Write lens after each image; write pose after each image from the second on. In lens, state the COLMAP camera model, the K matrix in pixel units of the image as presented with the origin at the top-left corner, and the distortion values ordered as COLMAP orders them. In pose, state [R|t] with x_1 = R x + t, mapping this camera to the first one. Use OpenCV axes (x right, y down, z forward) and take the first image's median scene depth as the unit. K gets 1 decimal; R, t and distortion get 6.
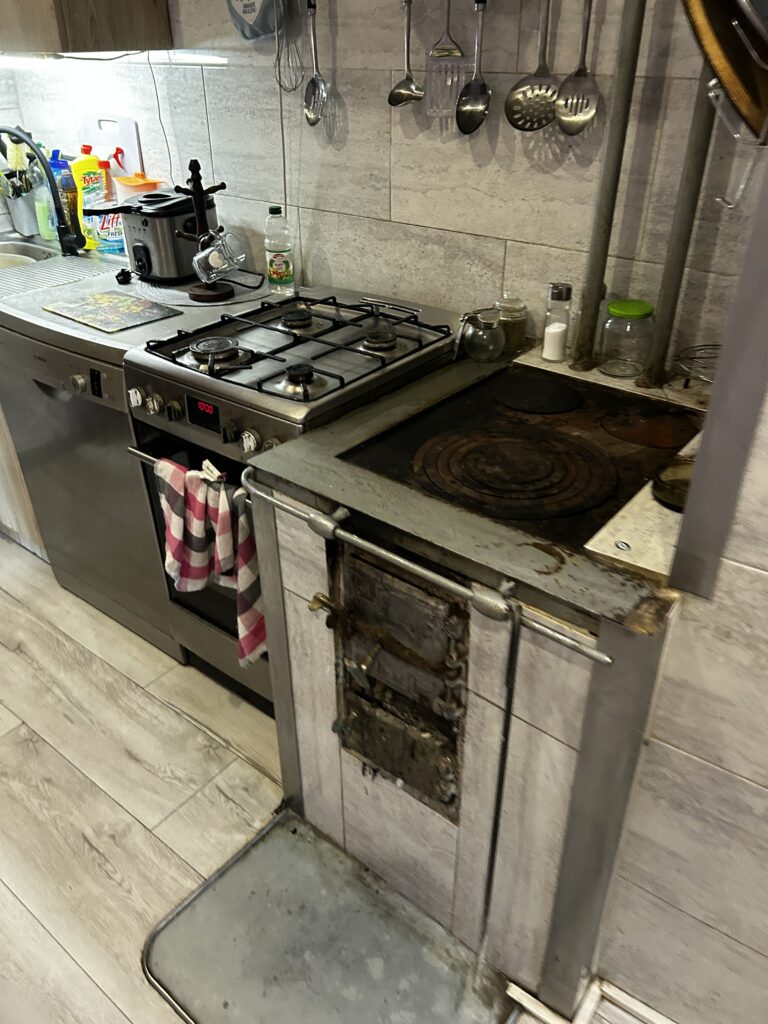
lens RADIAL K [[773.2, 0, 383.6], [0, 773.2, 510.5], [0, 0, 1]] dist [0.059547, -0.066717]
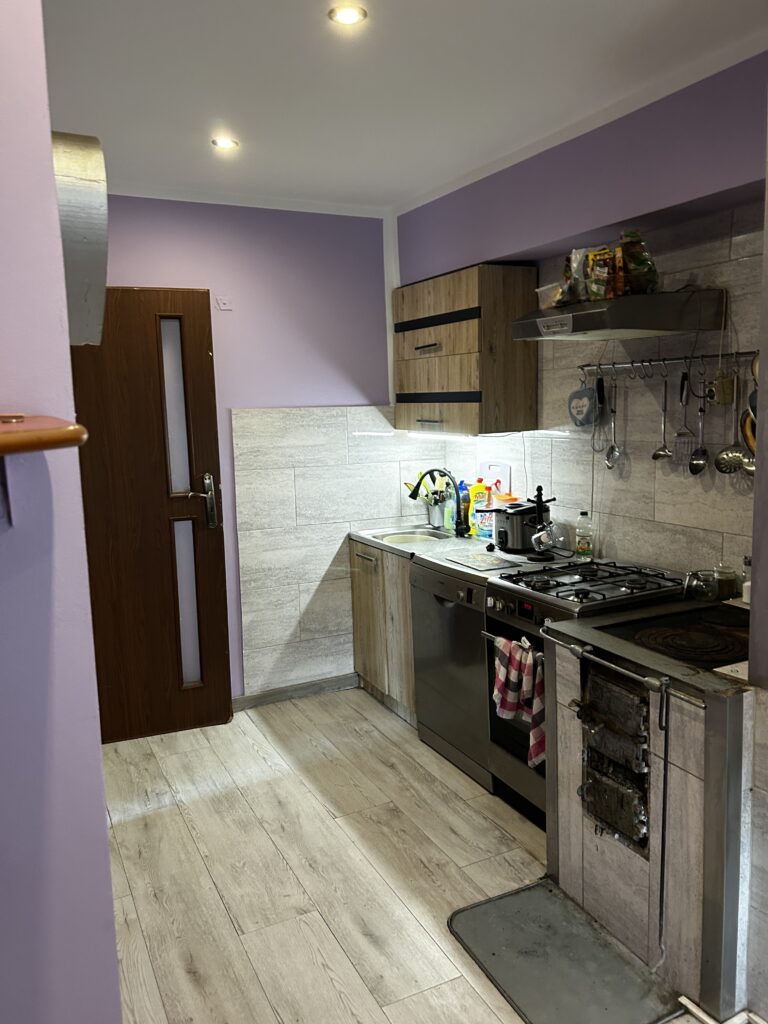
lens RADIAL K [[773.2, 0, 385.3], [0, 773.2, 511.1], [0, 0, 1]] dist [0.059547, -0.066717]
pose [[0.911739, 0.033869, -0.409371, 0.130318], [-0.191358, 0.916870, -0.350330, 0.236144], [0.363474, 0.397746, 0.842428, -0.481050]]
